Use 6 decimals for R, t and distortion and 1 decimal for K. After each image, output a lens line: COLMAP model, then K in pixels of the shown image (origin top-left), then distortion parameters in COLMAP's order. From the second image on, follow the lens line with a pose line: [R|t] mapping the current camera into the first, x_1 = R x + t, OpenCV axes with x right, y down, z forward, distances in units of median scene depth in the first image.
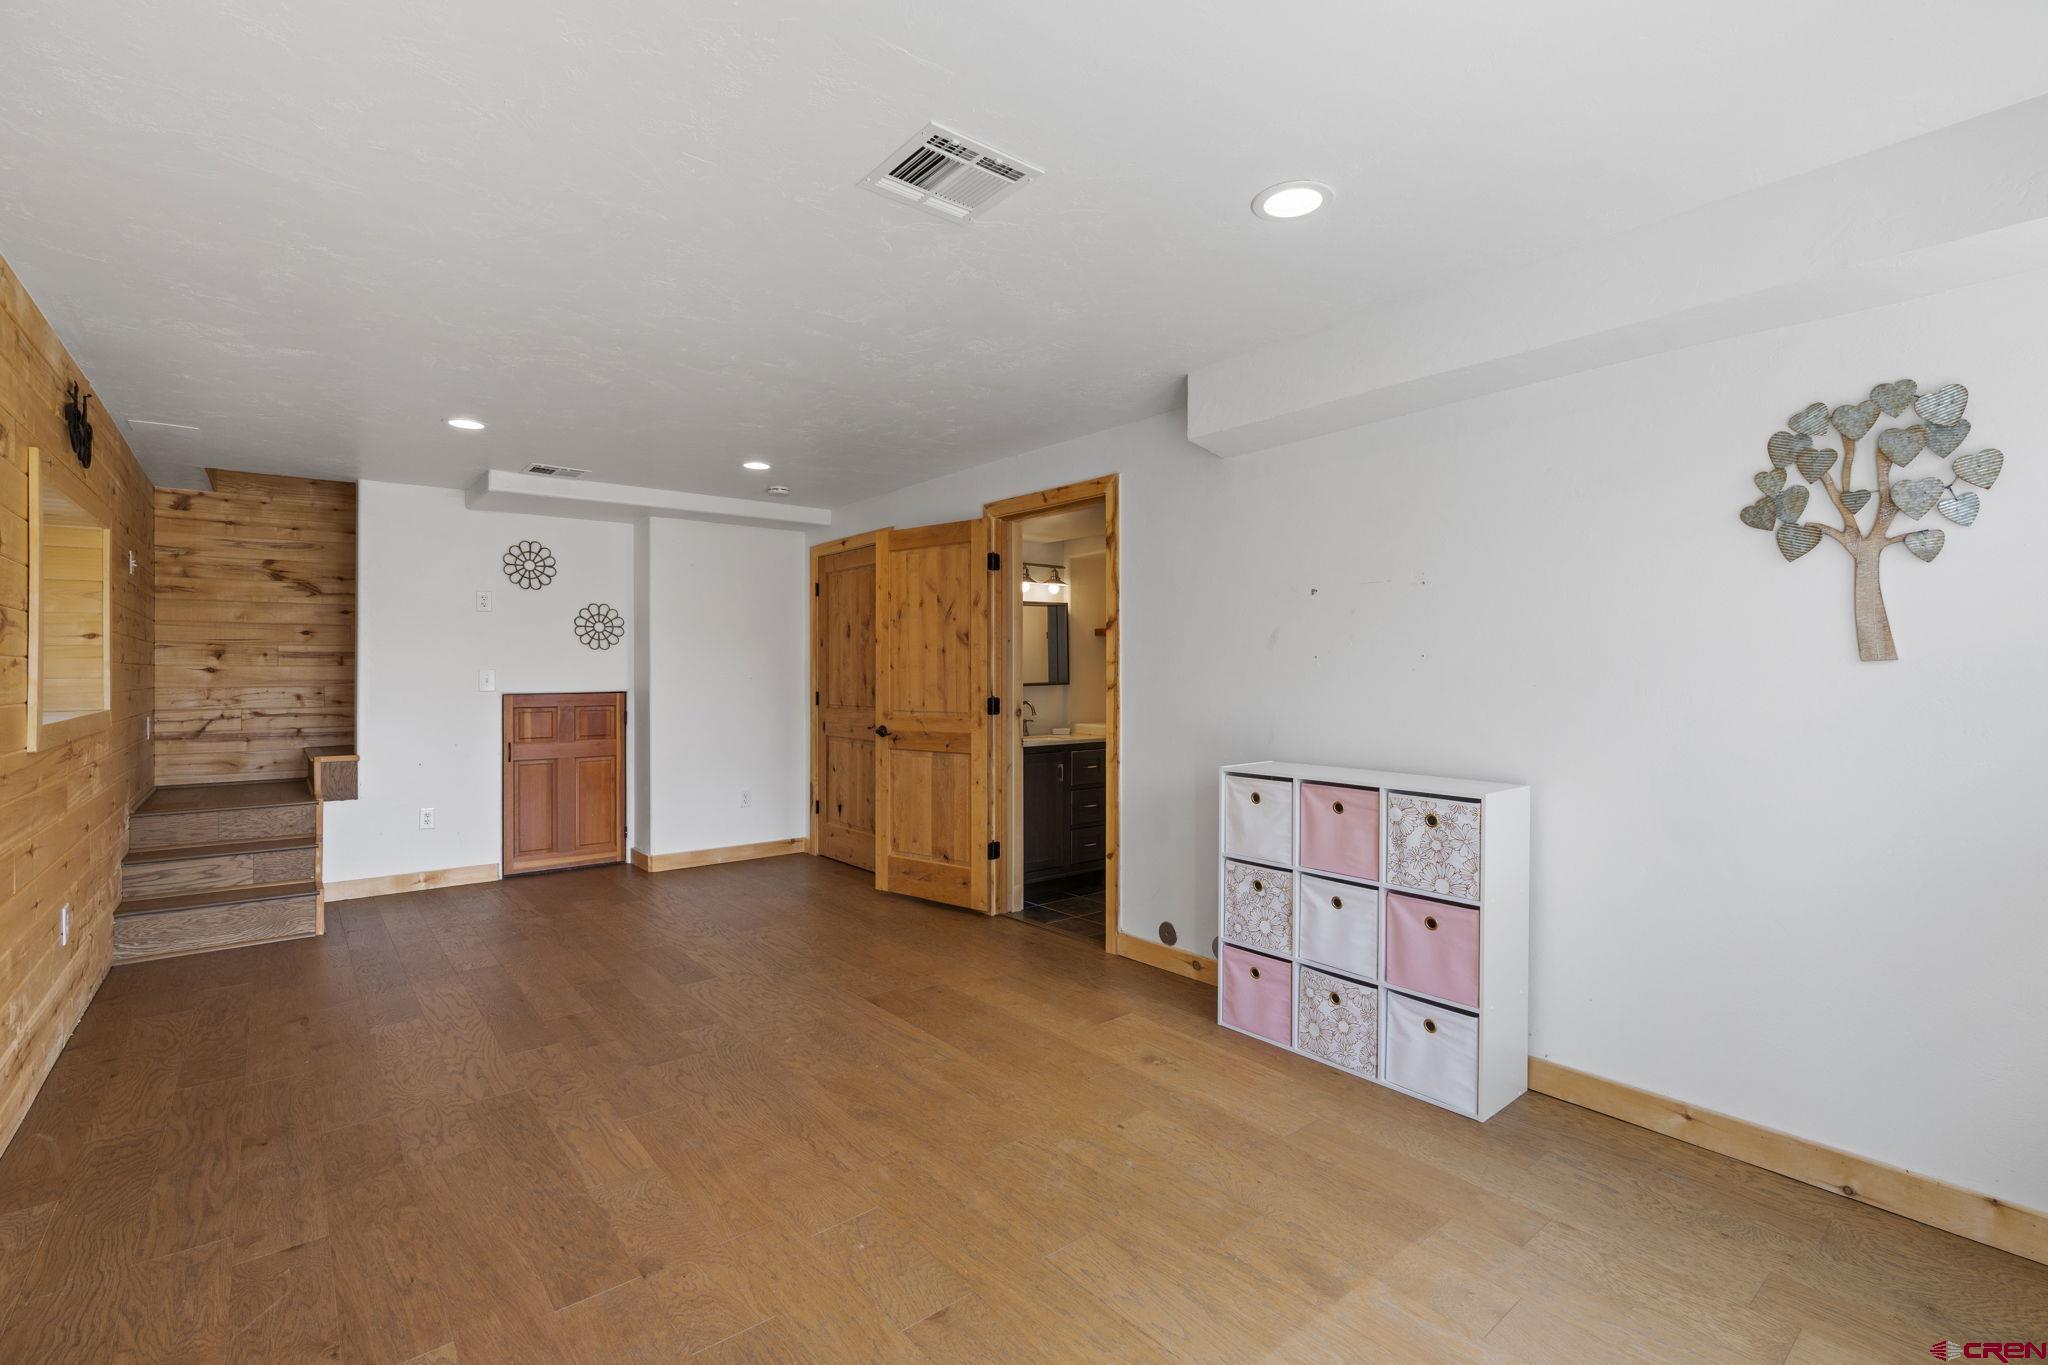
lens RADIAL K [[934.9, 0, 1024.0], [0, 934.9, 682.5], [0, 0, 1]] dist [-0.010747, -0.013655]
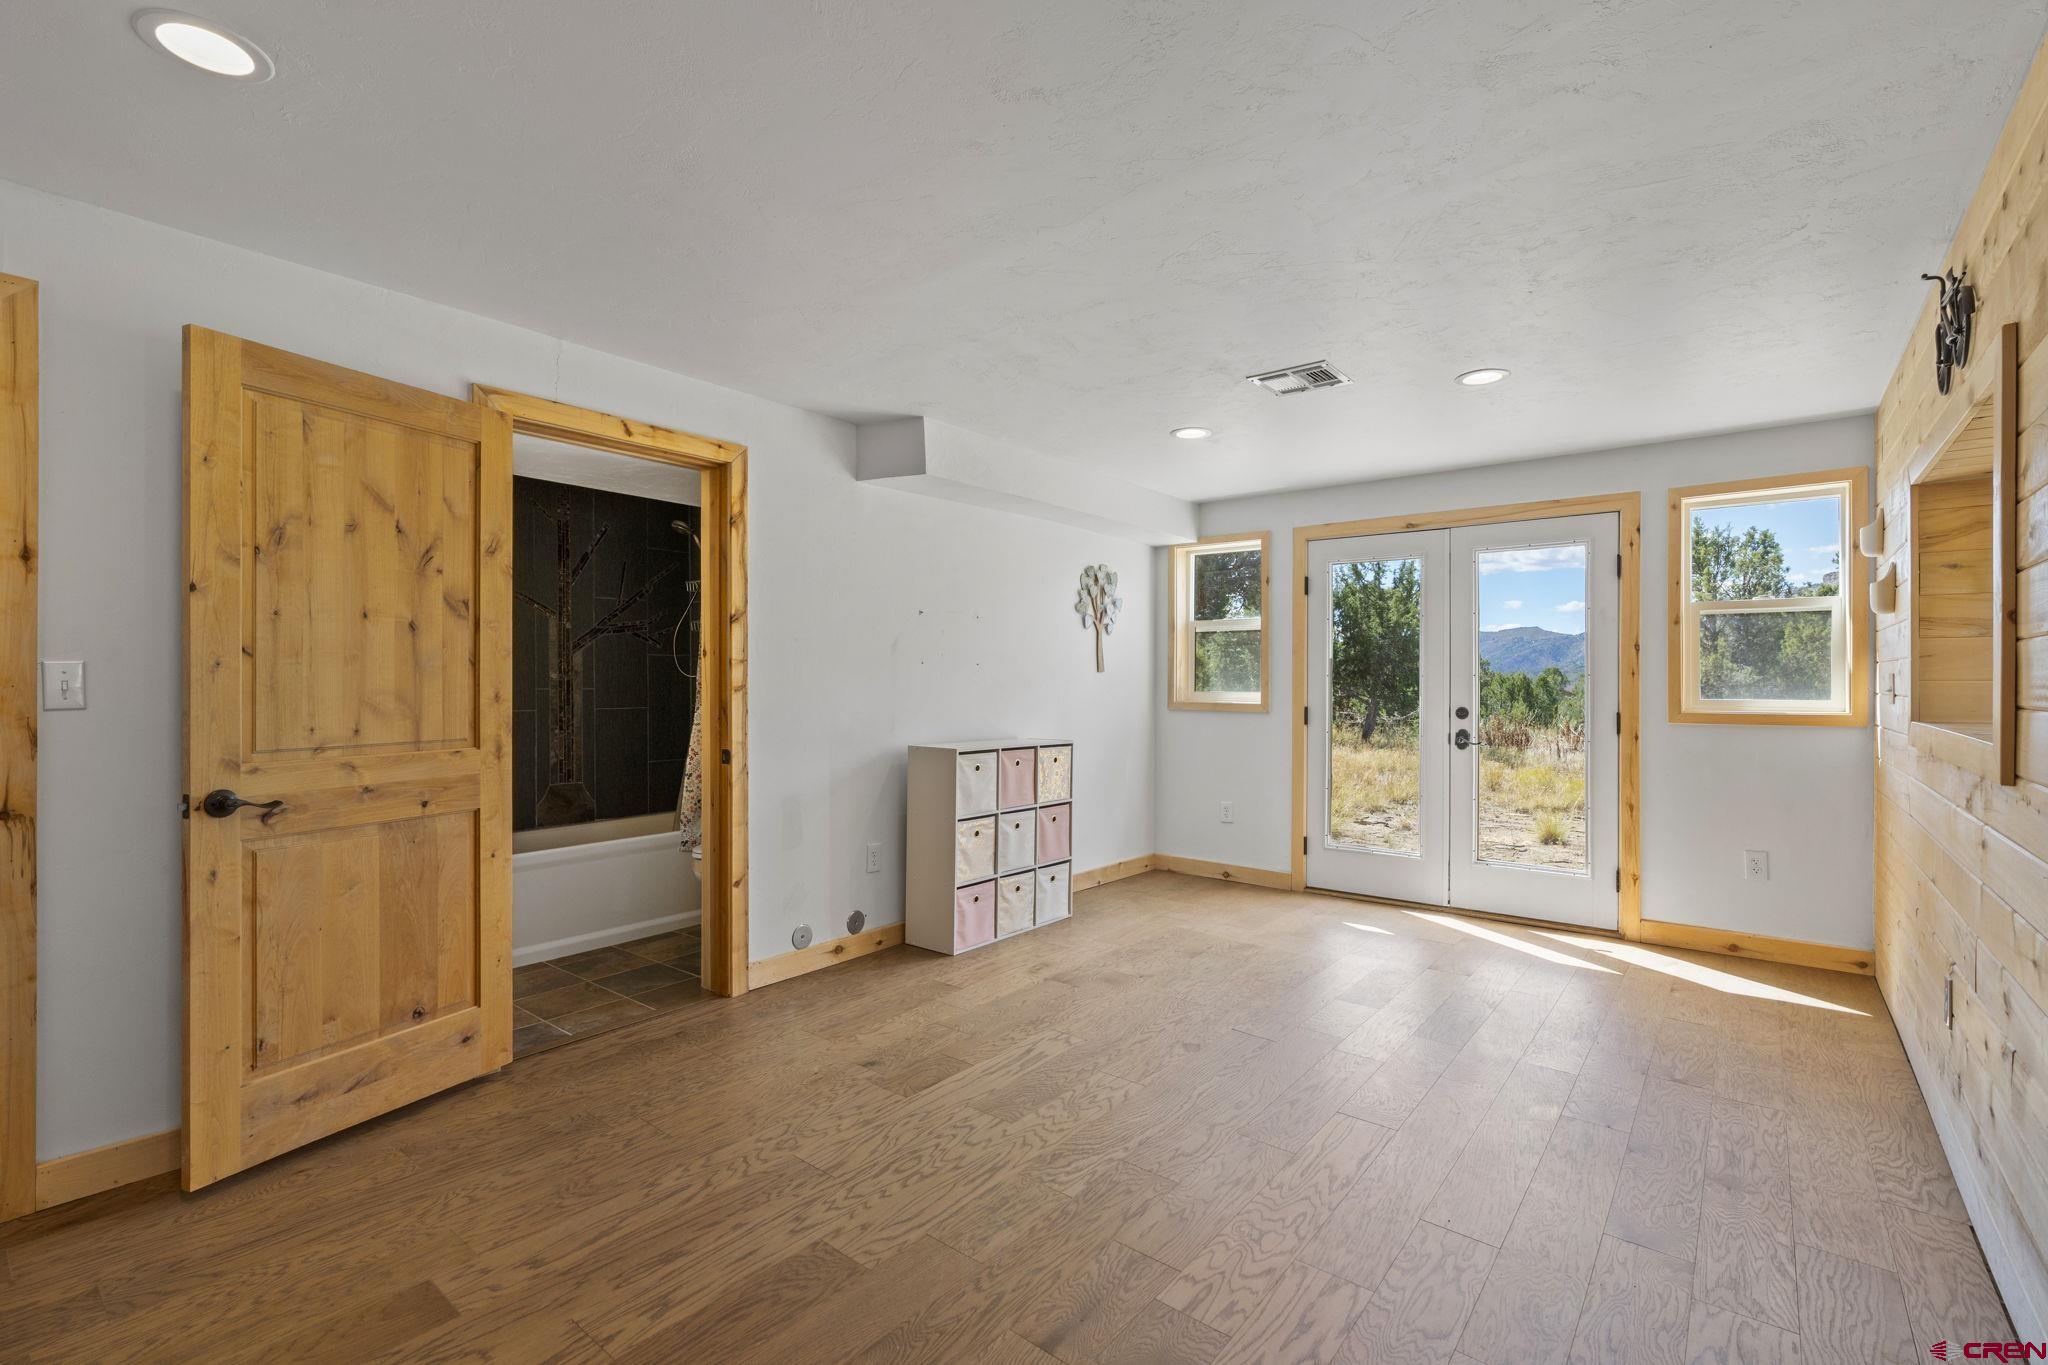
lens RADIAL K [[934.9, 0, 1024.0], [0, 934.9, 682.5], [0, 0, 1]] dist [-0.010747, -0.013655]
pose [[-0.225706, -0.001310, 0.974195, -0.756440], [0.007578, 0.999966, 0.003101, -0.001715], [-0.974166, 0.008083, -0.225689, 0.872391]]
